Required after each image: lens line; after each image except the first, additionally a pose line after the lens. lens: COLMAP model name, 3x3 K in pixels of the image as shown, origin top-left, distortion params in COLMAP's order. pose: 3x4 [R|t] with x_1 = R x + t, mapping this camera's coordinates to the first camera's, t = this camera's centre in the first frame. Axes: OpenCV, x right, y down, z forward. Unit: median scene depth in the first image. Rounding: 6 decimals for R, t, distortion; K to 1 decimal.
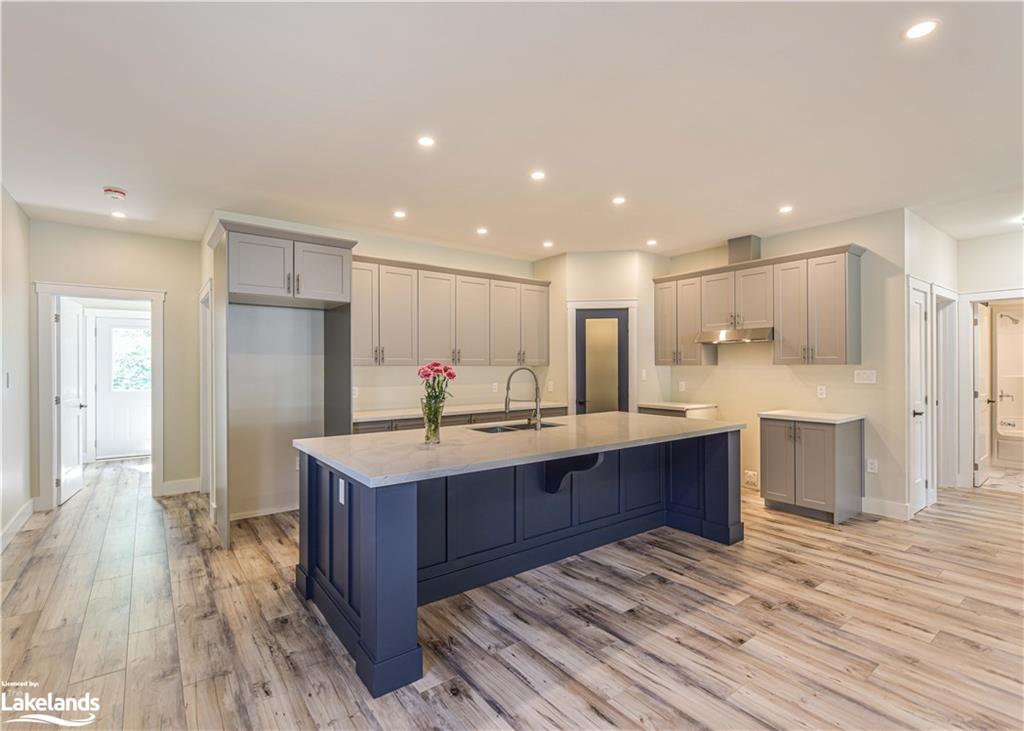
lens RADIAL K [[477.1, 0, 465.0], [0, 477.1, 364.3], [0, 0, 1]] dist [-0.001639, -0.001302]
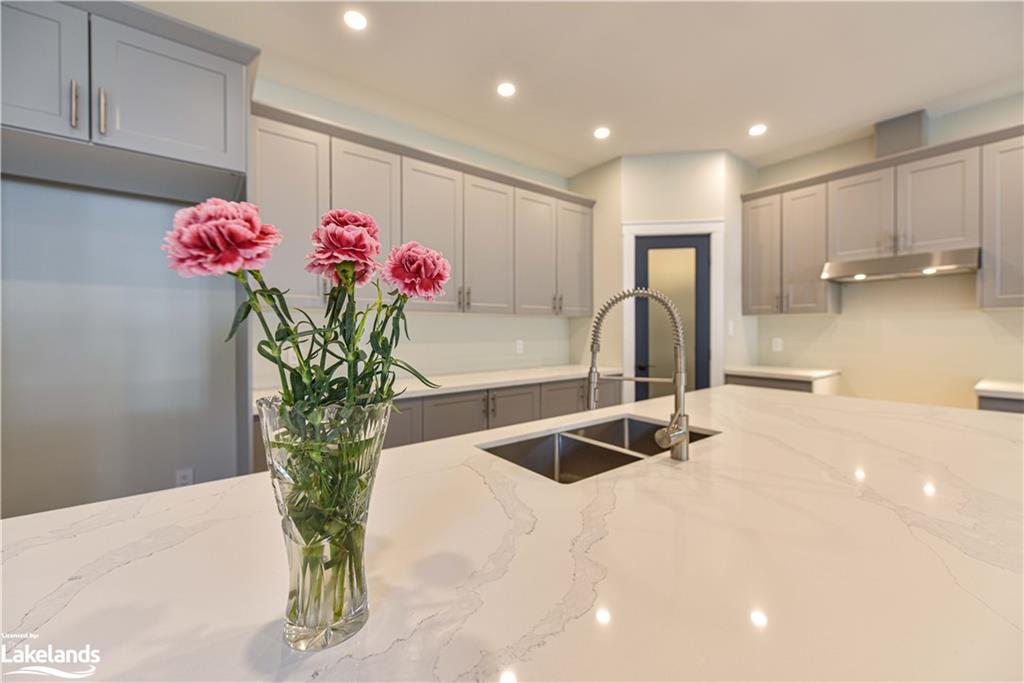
lens RADIAL K [[404.2, 0, 510.4], [0, 404.2, 330.4], [0, 0, 1]] dist [-0.000118, -0.000152]
pose [[0.996004, 0.001872, 0.089293, -0.006330], [-0.002353, 0.999983, 0.005288, 0.030497], [-0.089281, -0.005477, 0.995991, 0.580707]]
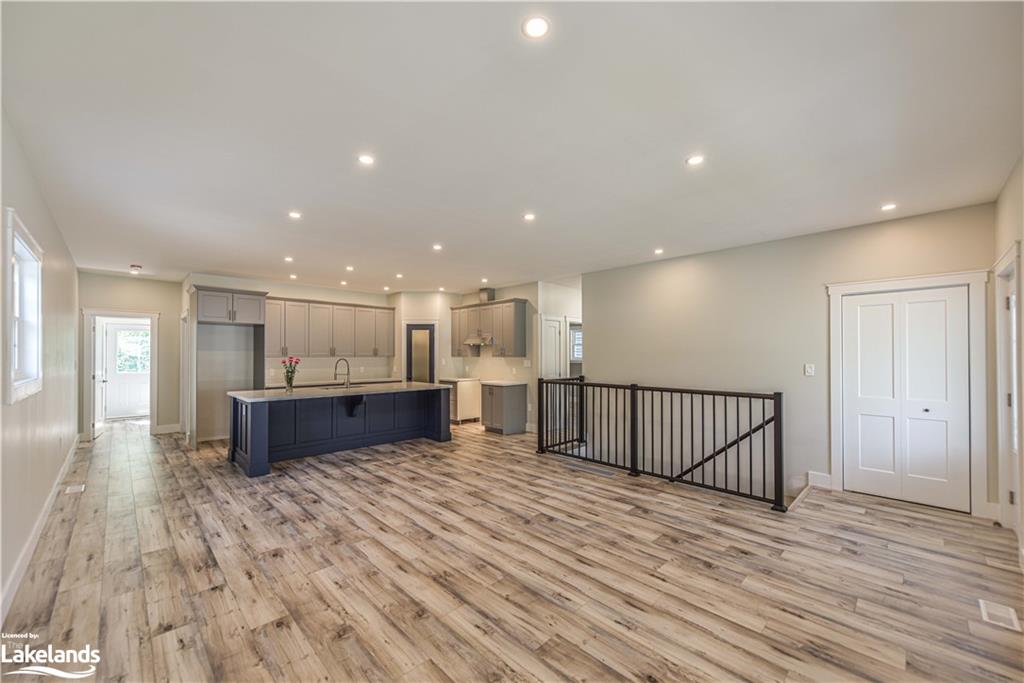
lens RADIAL K [[419.6, 0, 447.3], [0, 419.6, 349.6], [0, 0, 1]] dist [0.002256, -0.000041]
pose [[0.997530, 0.002783, 0.070182, 0.382087], [-0.002247, 0.999968, -0.007716, -0.017031], [-0.070201, 0.007540, 0.997504, -0.743865]]
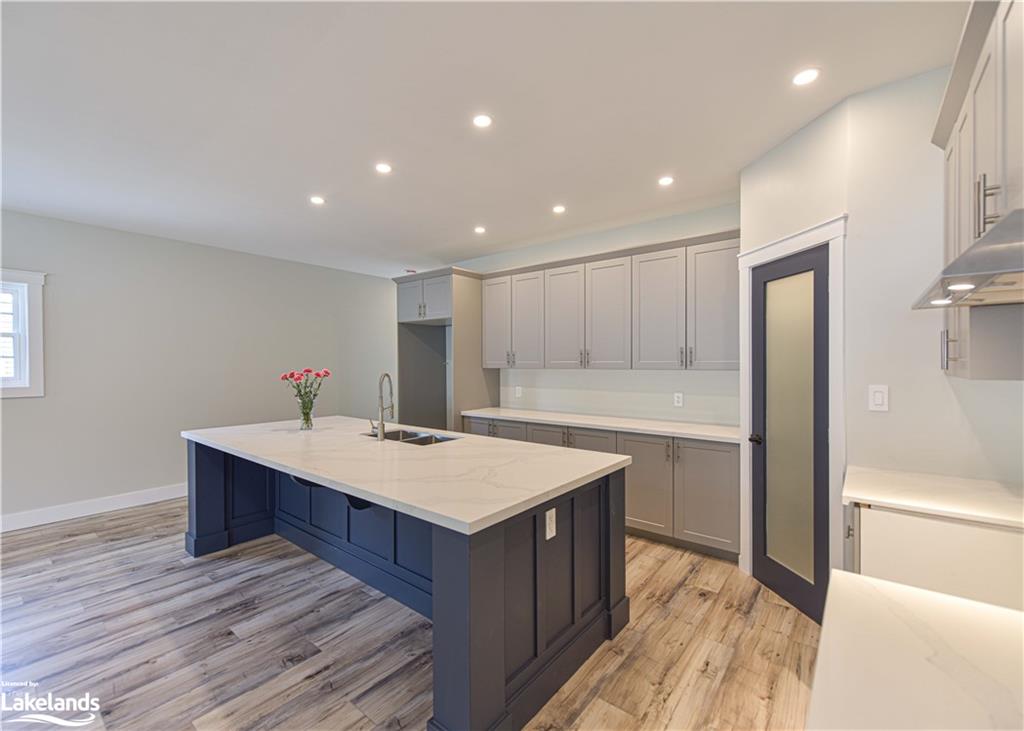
lens RADIAL K [[406.3, 0, 492.1], [0, 406.3, 365.8], [0, 0, 1]] dist [0.001326, -0.000197]
pose [[0.308060, 0.006218, -0.951346, 0.815092], [0.005263, 0.999952, 0.008239, -0.012817], [0.951352, -0.007545, 0.308013, 0.798204]]
